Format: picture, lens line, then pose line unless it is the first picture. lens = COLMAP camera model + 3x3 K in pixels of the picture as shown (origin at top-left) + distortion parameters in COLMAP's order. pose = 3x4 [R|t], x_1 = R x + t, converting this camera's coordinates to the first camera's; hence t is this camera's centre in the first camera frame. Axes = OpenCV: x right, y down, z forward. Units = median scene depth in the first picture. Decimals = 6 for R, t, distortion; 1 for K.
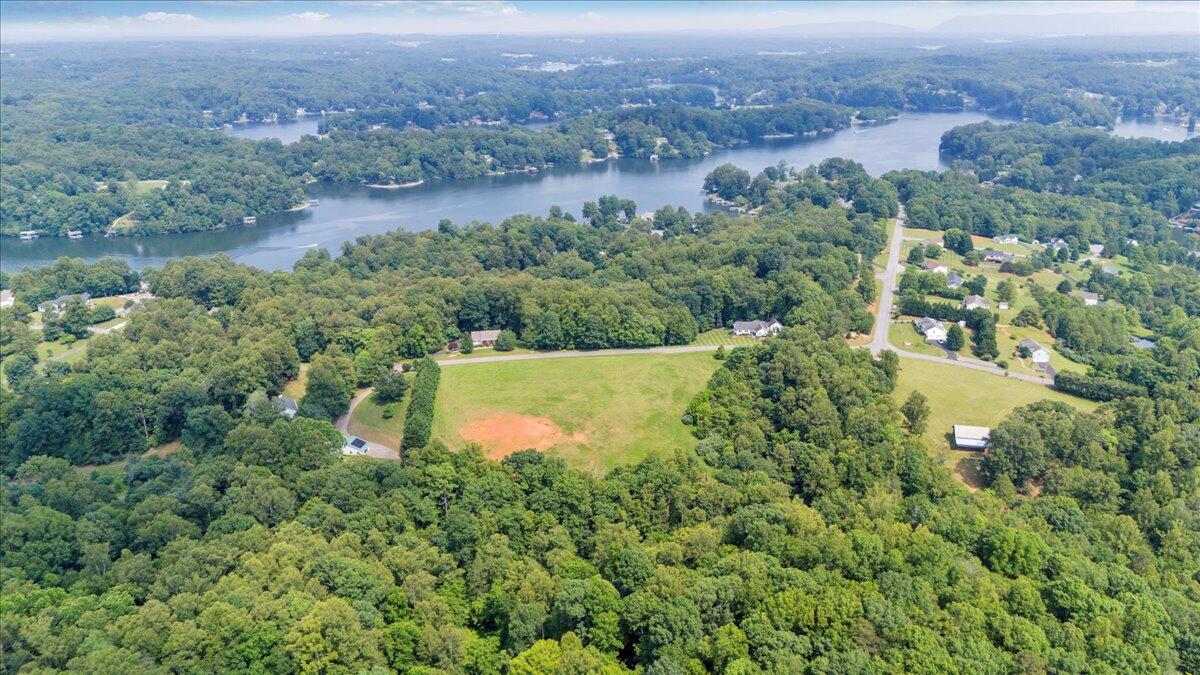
lens RADIAL K [[890.5, 0, 593.5], [0, 890.5, 336.6], [0, 0, 1]] dist [0.069923, -0.066131]
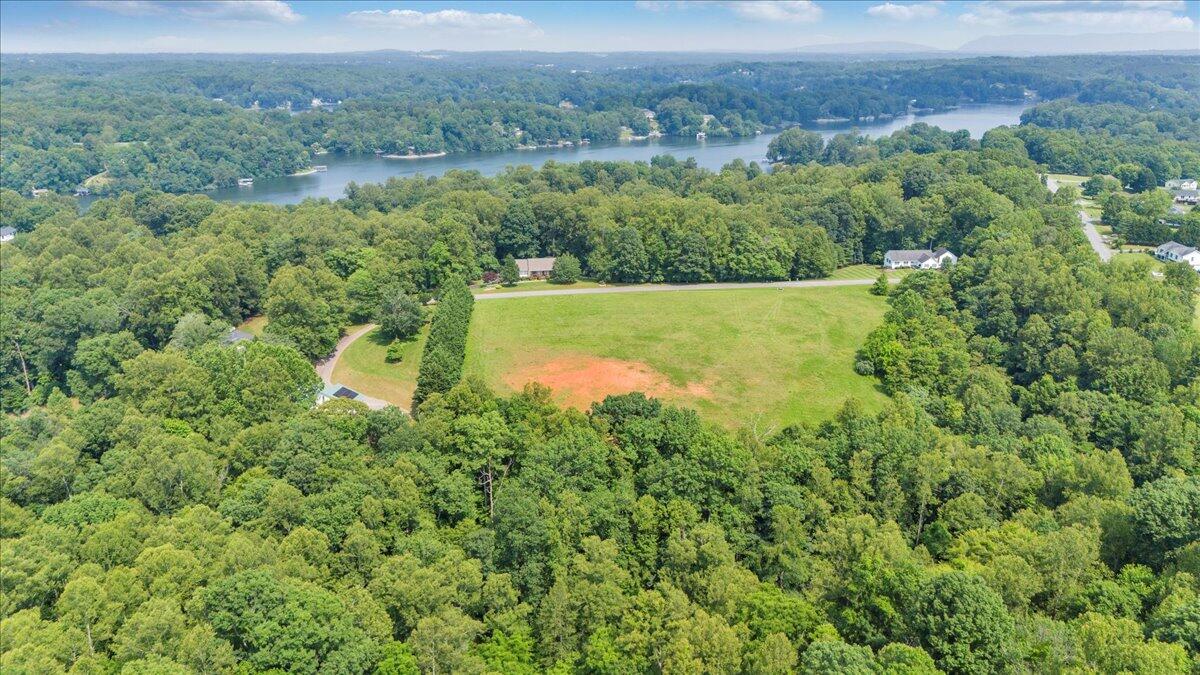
lens RADIAL K [[890.5, 0, 593.5], [0, 890.5, 336.6], [0, 0, 1]] dist [0.069923, -0.066131]
pose [[0.999768, 0.008239, -0.019901, -0.061996], [-0.008717, 0.999673, -0.024045, 0.073976], [0.019696, 0.024213, 0.999513, 0.302094]]
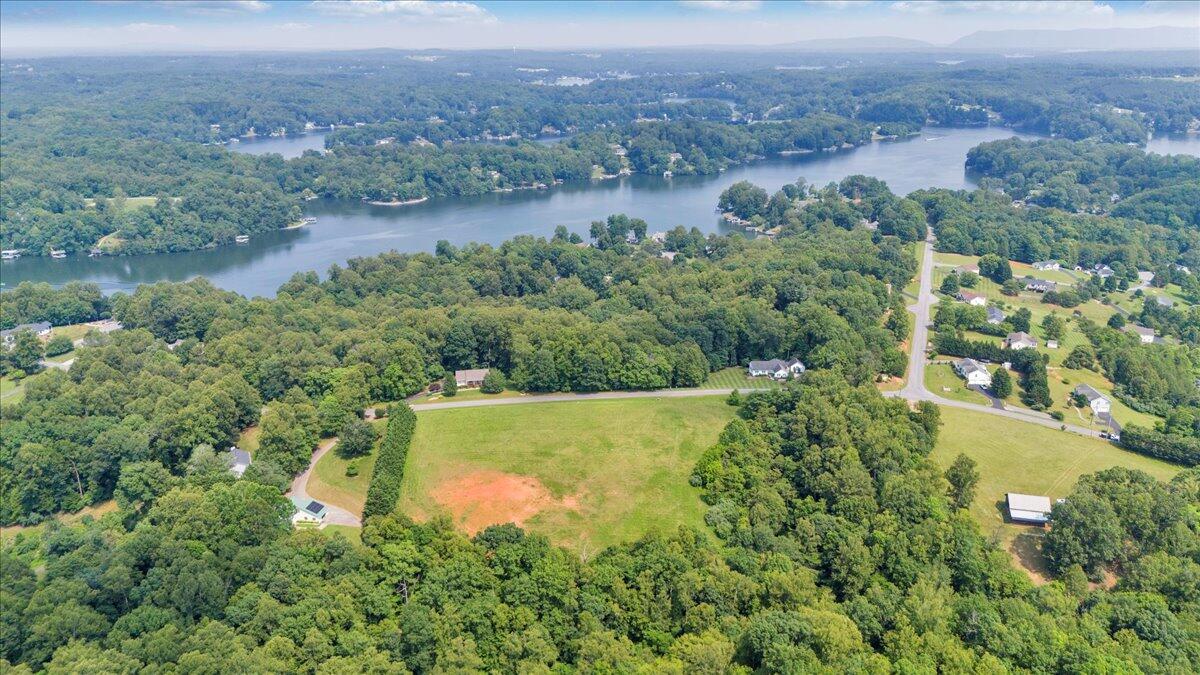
lens RADIAL K [[890.5, 0, 593.5], [0, 890.5, 336.6], [0, 0, 1]] dist [0.069923, -0.066131]
pose [[0.999830, 0.006046, -0.017424, 0.017058], [-0.006311, 0.999865, -0.015193, -0.027732], [0.017330, 0.015301, 0.999733, 0.106231]]
